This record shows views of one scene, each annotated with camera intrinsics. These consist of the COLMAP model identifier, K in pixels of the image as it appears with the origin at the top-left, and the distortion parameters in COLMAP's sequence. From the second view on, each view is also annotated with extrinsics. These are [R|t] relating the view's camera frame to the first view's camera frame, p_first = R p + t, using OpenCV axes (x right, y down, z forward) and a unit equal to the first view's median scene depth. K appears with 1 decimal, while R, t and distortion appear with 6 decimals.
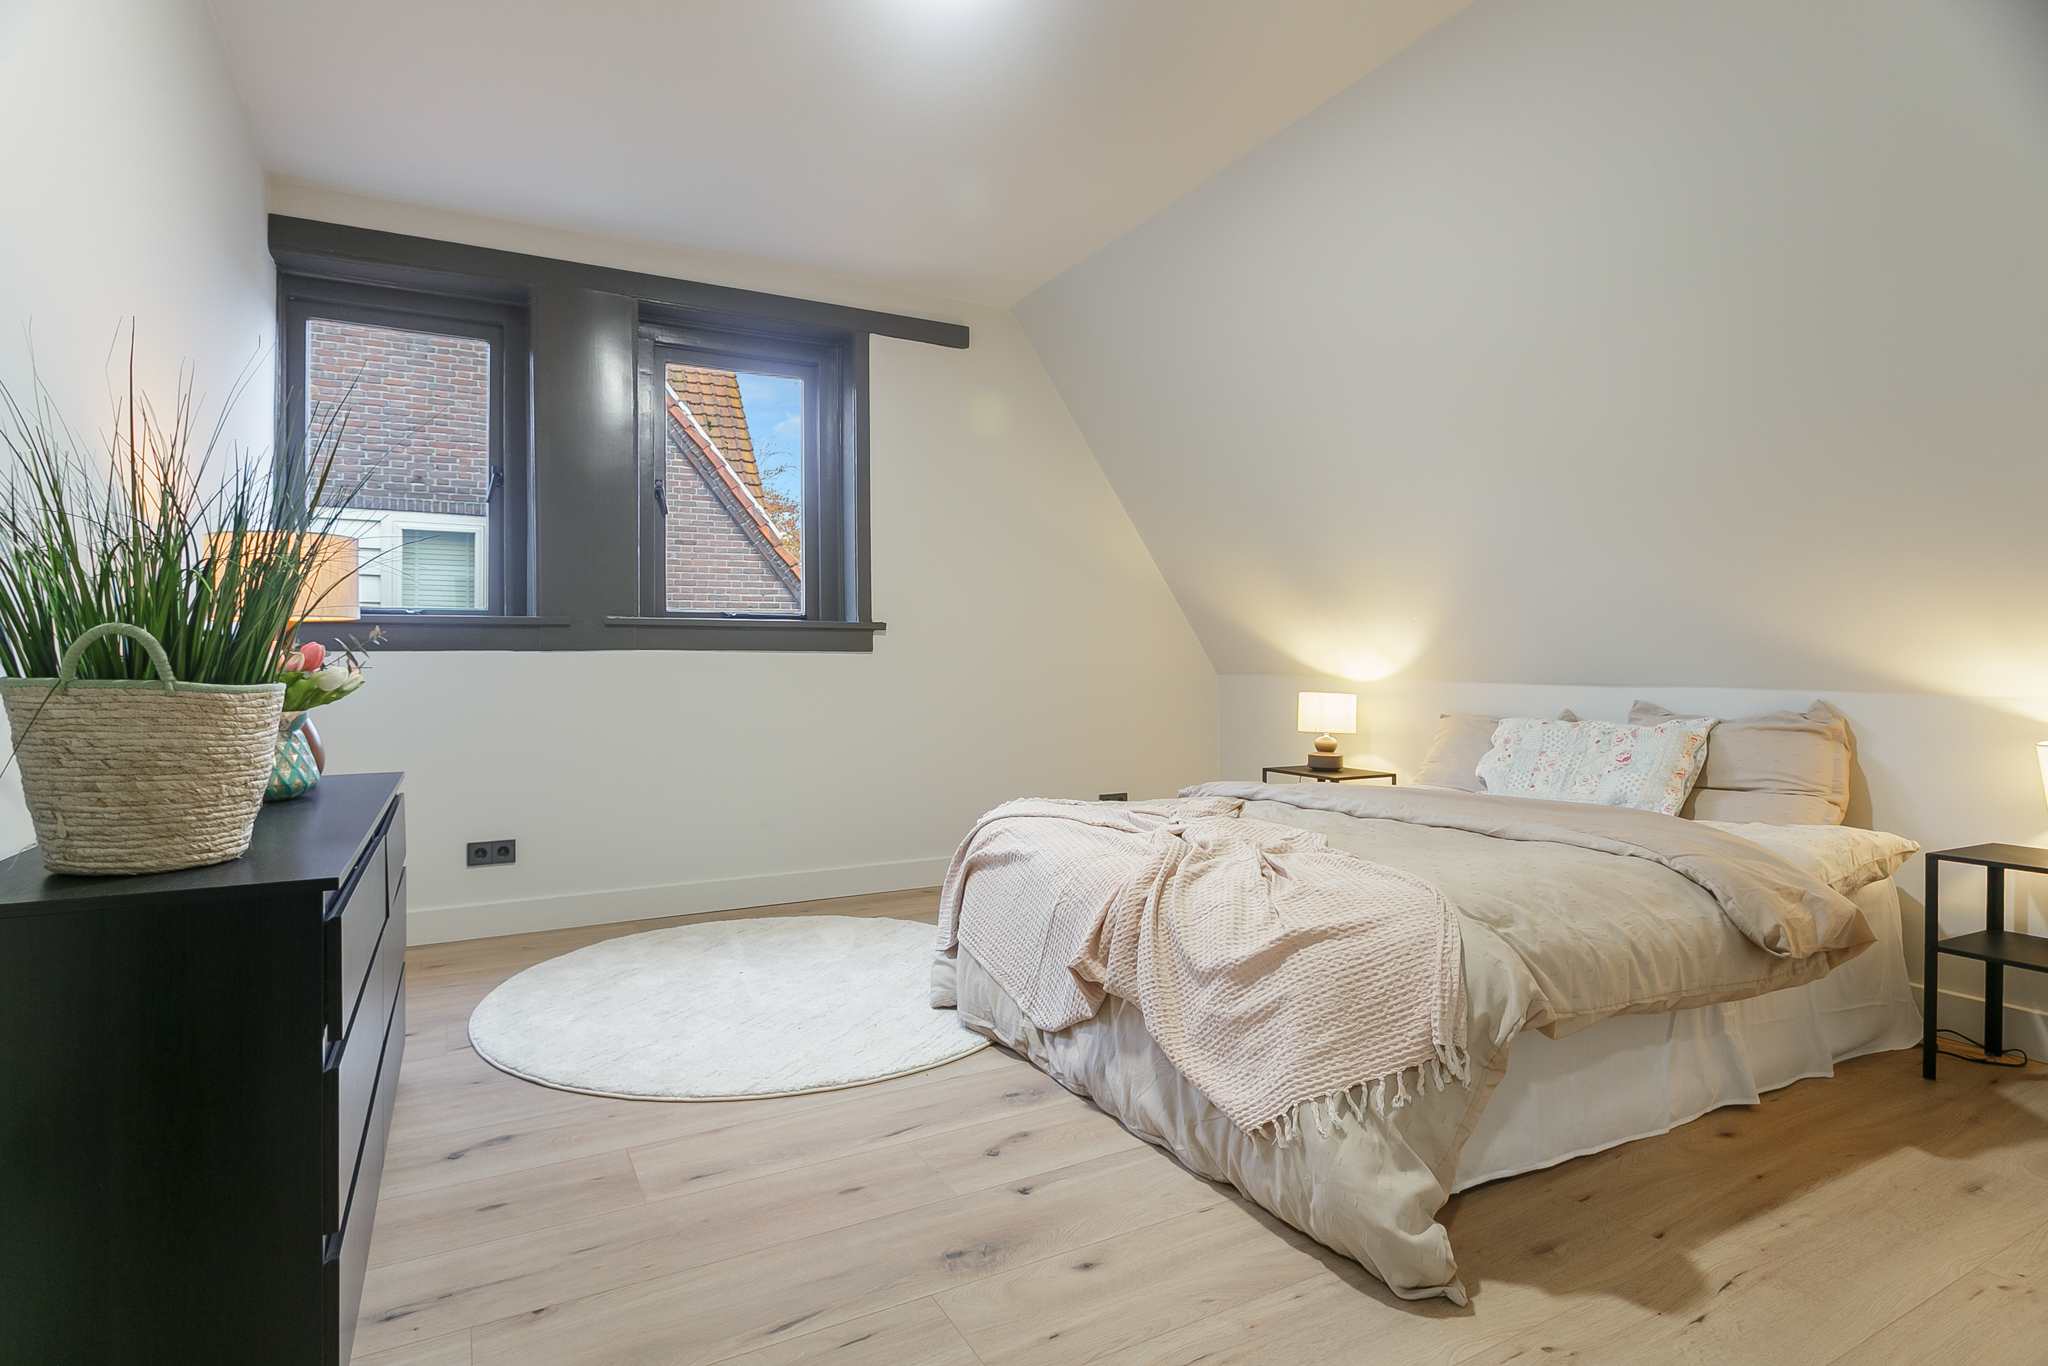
lens RADIAL K [[1042.4, 0, 1008.4], [0, 1042.4, 670.2], [0, 0, 1]] dist [-0.013928, 0.005346]
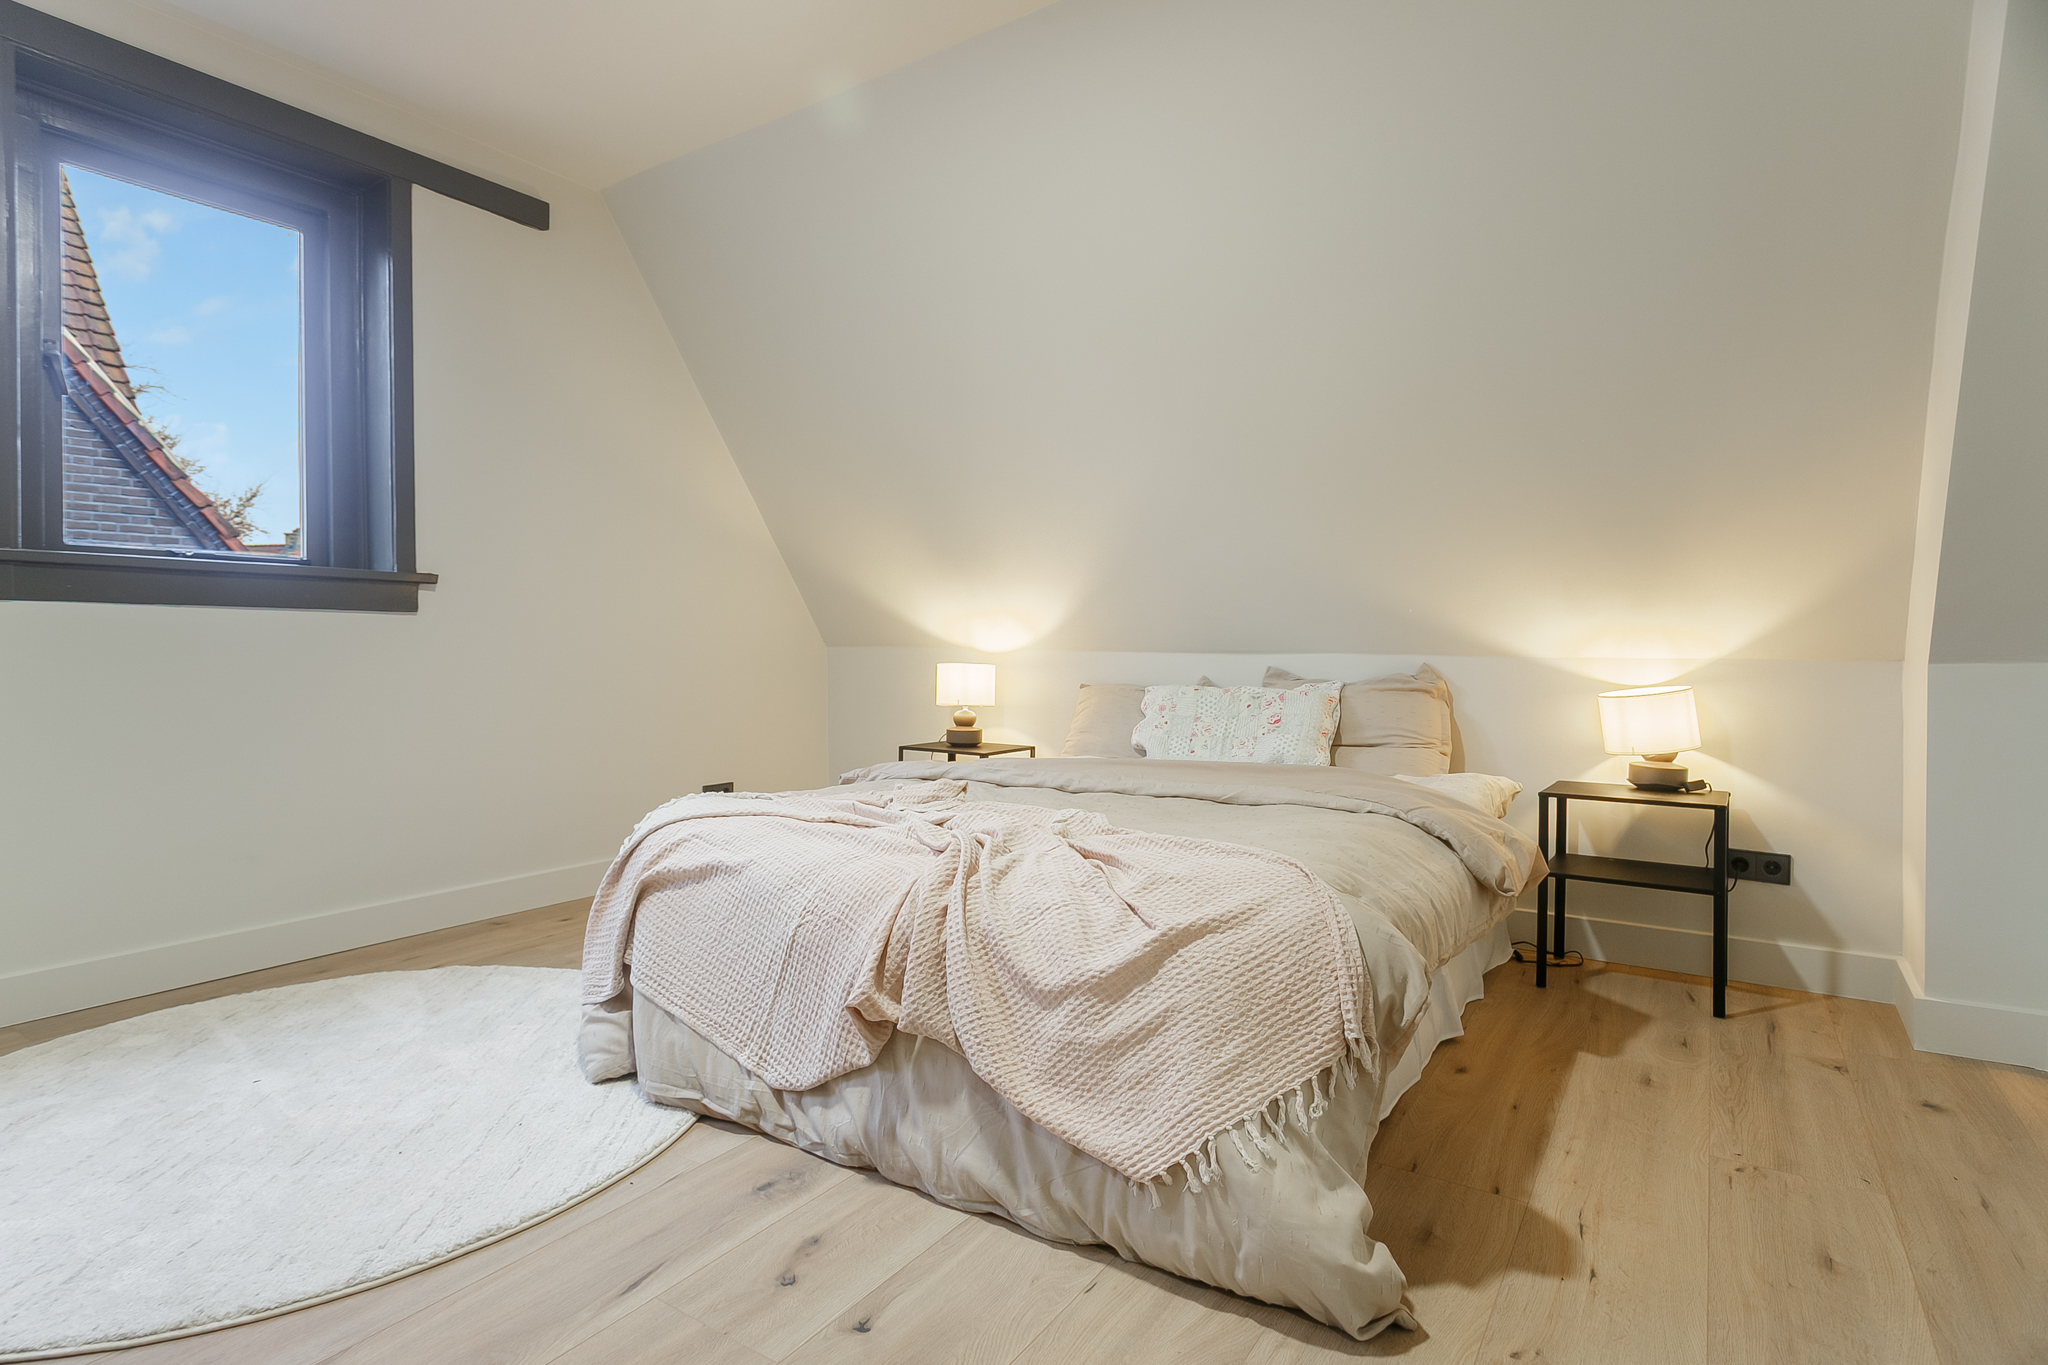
lens RADIAL K [[1025.1, 0, 936.9], [0, 1025.1, 665.4], [0, 0, 1]] dist [-0.003939, 0.001190]
pose [[0.886558, -0.004389, 0.462597, -0.221374], [0.000709, 0.999967, 0.008130, 0.023370], [-0.462617, -0.006880, 0.886532, 0.277432]]
